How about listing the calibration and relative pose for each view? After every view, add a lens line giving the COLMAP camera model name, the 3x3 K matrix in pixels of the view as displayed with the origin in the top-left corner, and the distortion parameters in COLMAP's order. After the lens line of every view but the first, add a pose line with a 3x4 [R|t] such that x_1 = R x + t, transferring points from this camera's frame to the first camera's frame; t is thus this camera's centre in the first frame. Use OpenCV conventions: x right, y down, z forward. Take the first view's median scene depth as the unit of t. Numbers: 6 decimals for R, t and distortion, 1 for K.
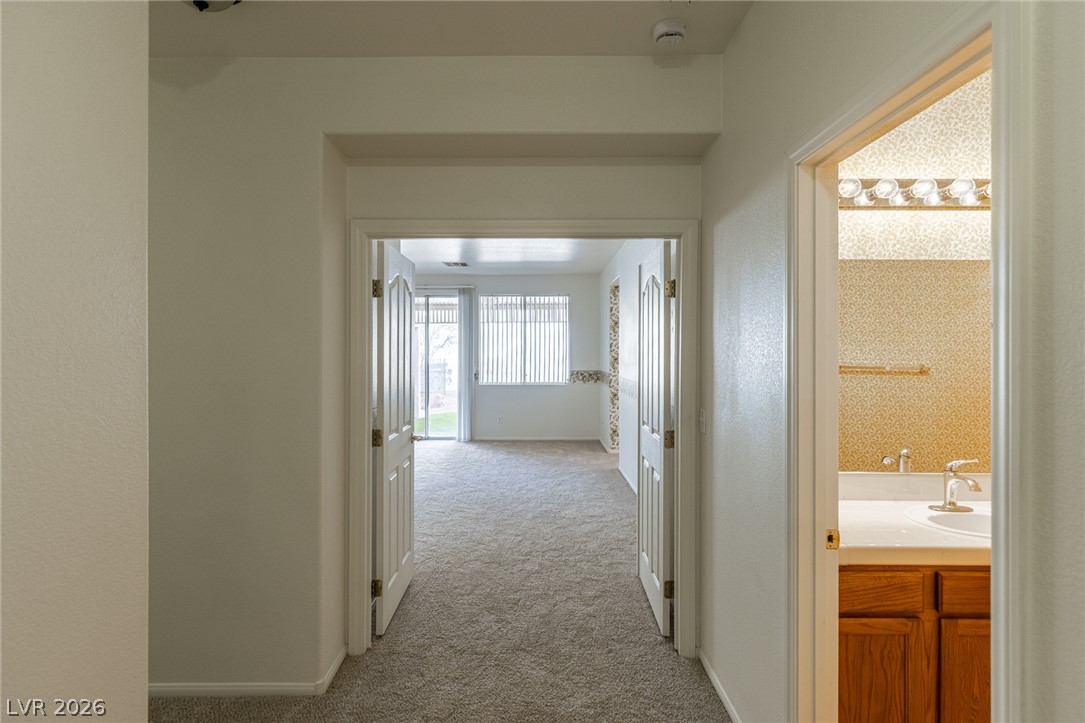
lens RADIAL K [[568.6, 0, 519.7], [0, 568.6, 351.4], [0, 0, 1]] dist [-0.003818, -0.000070]
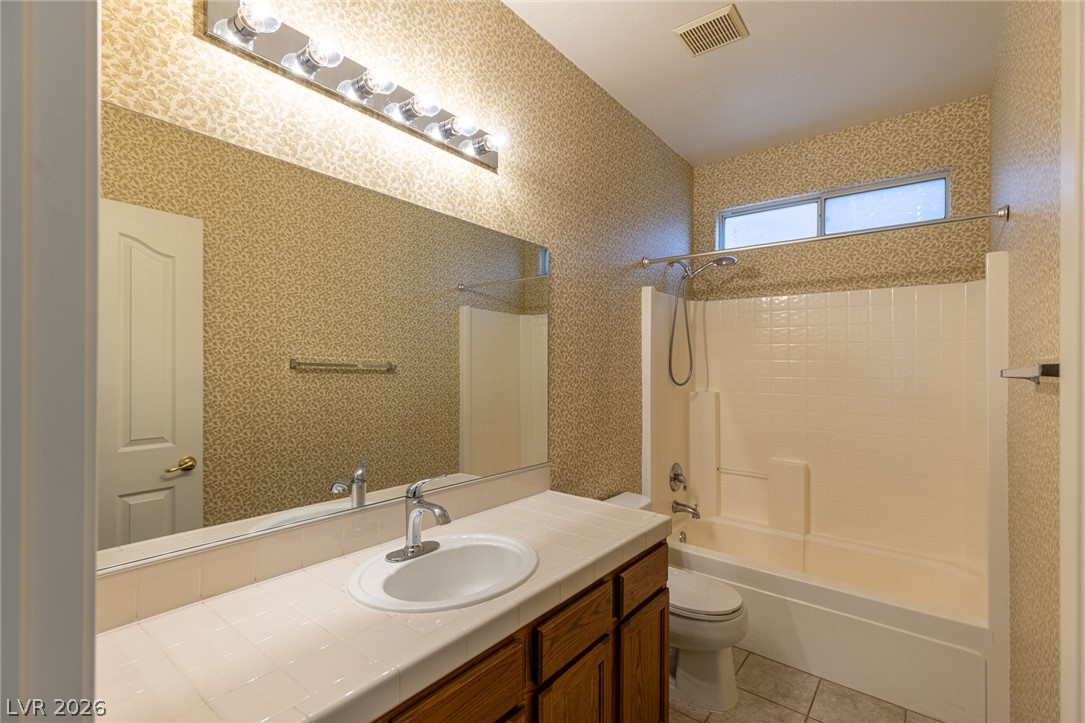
lens RADIAL K [[492.0, 0, 540.1], [0, 492.0, 363.2], [0, 0, 1]] dist [0.012696, -0.001985]
pose [[0.622837, 0.007220, 0.782318, 0.331815], [0.000067, 0.999957, -0.009282, 0.046699], [-0.782351, 0.005834, 0.622810, 0.435324]]
